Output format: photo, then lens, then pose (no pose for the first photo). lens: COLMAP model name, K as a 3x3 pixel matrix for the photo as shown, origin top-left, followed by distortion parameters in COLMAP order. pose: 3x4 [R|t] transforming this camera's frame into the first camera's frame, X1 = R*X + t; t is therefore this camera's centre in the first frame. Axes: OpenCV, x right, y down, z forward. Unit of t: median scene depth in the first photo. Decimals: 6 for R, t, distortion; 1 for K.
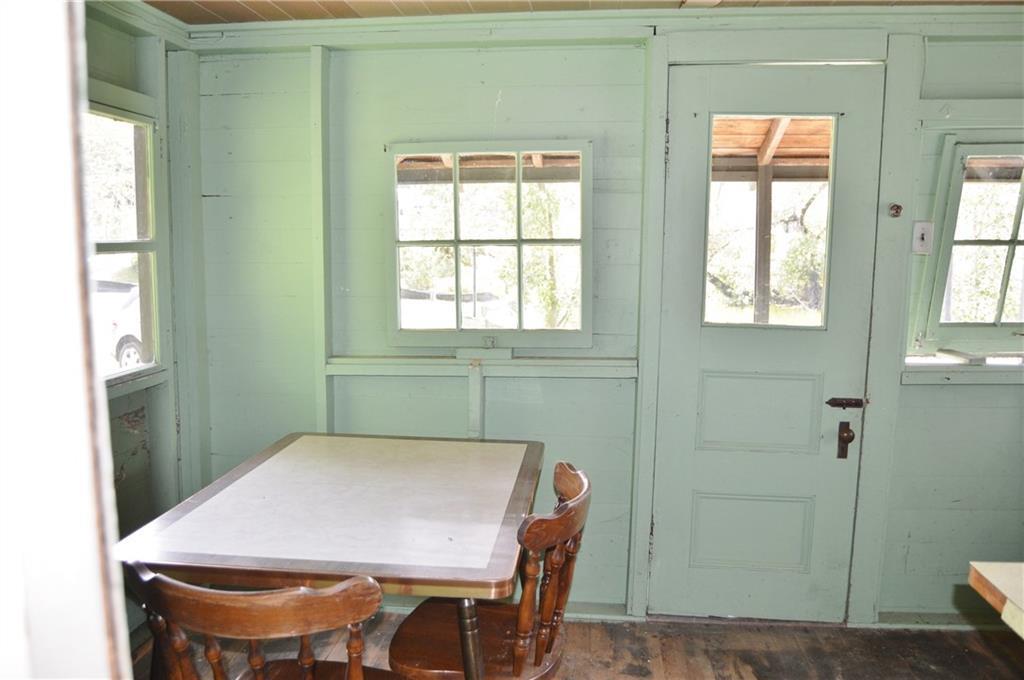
lens RADIAL K [[831.0, 0, 512.0], [0, 831.0, 340.0], [0, 0, 1]] dist [-0.103436, 0.003648]
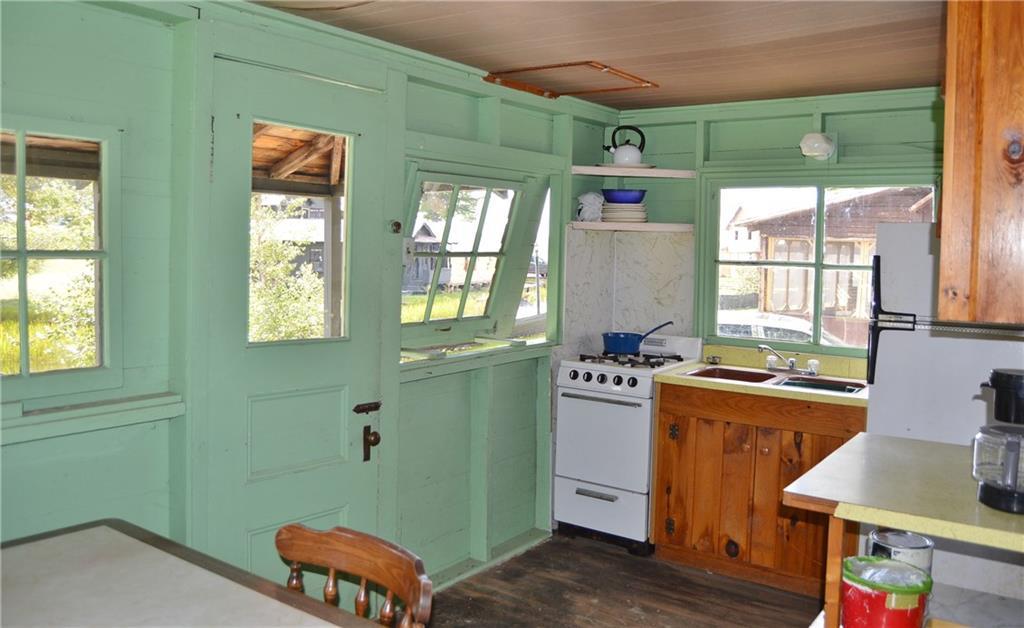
lens RADIAL K [[794.3, 0, 512.0], [0, 794.3, 314.0], [0, 0, 1]] dist [-0.106192, 0.001974]
pose [[0.512232, -0.054524, 0.857115, -0.365028], [0.089752, 0.995917, 0.009715, -0.036483], [-0.854145, 0.071952, 0.515034, 0.306952]]
